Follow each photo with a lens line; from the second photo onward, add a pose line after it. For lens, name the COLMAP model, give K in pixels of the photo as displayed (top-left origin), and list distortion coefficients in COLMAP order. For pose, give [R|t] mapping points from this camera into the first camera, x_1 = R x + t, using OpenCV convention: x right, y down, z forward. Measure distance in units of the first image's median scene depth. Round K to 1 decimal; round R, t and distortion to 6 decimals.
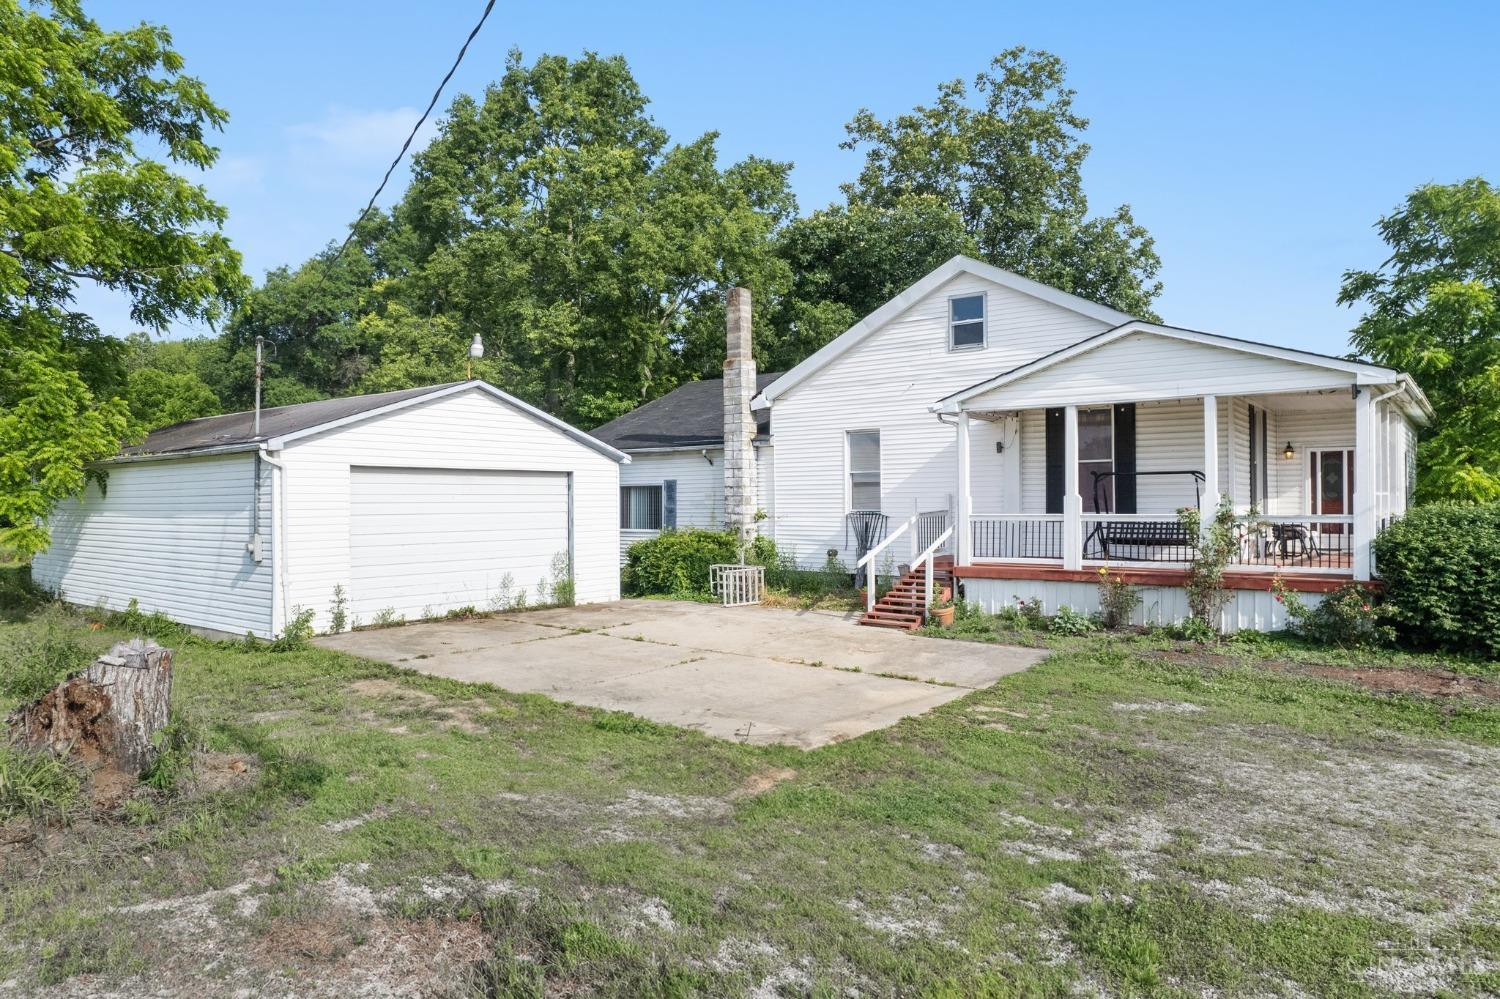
lens RADIAL K [[964.3, 0, 751.0], [0, 964.3, 499.6], [0, 0, 1]] dist [-0.029282, 0.004551]
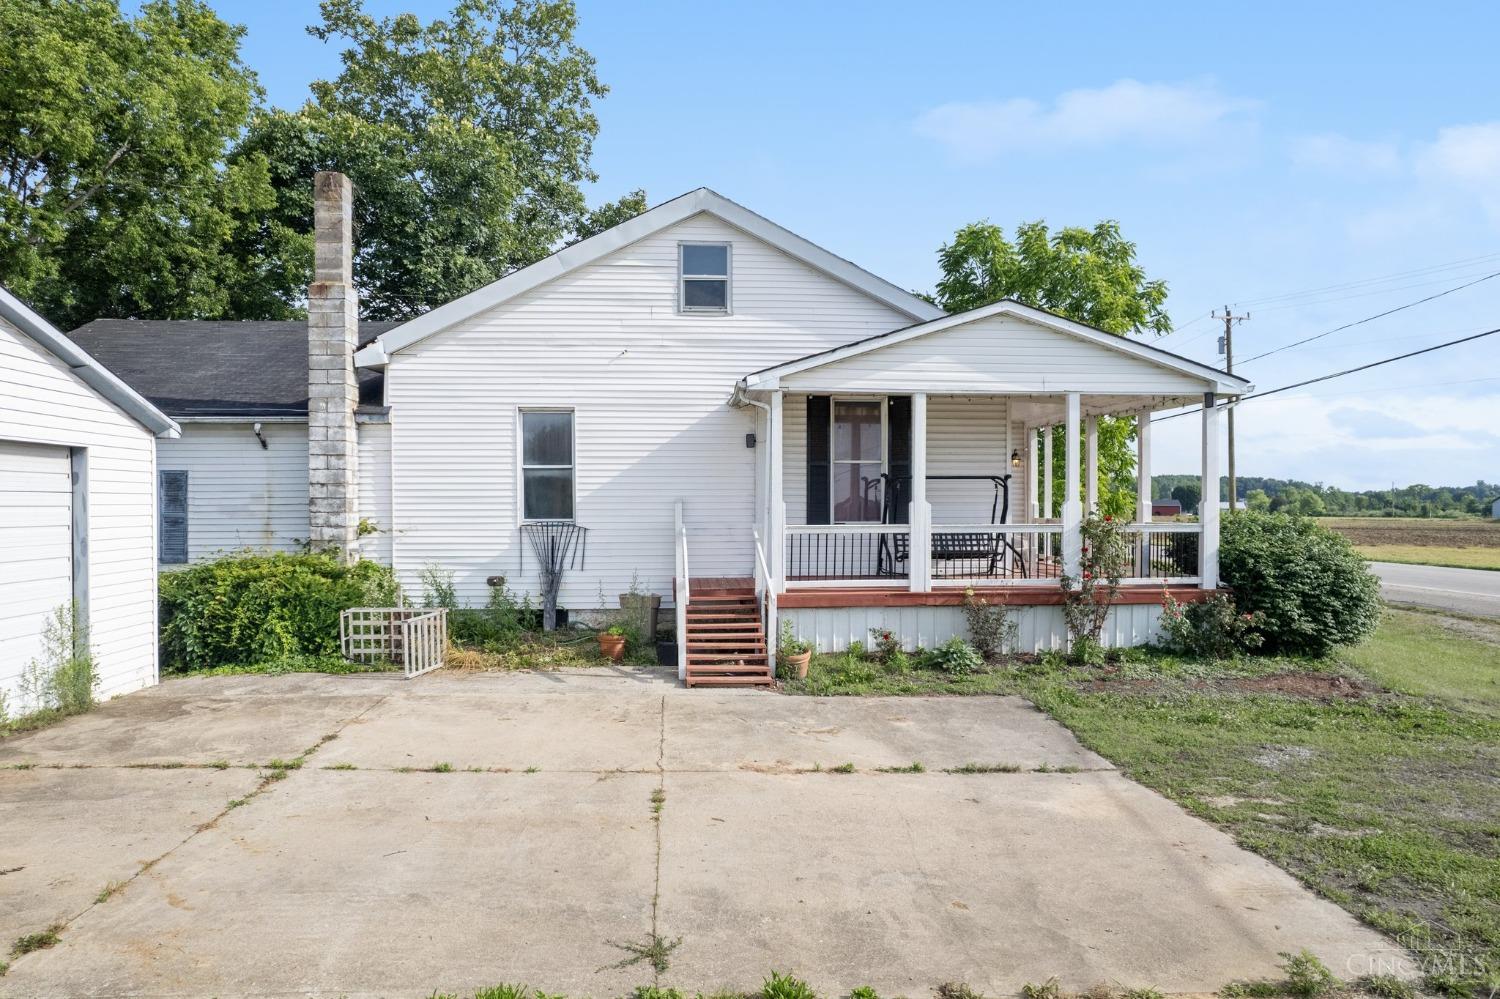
lens RADIAL K [[964.3, 0, 759.4], [0, 964.3, 526.7], [0, 0, 1]] dist [-0.029282, 0.004551]
pose [[0.744295, -0.008504, 0.667796, -0.256136], [-0.005565, 0.999805, 0.018934, 0.001575], [-0.667827, -0.017809, 0.744103, 0.377615]]
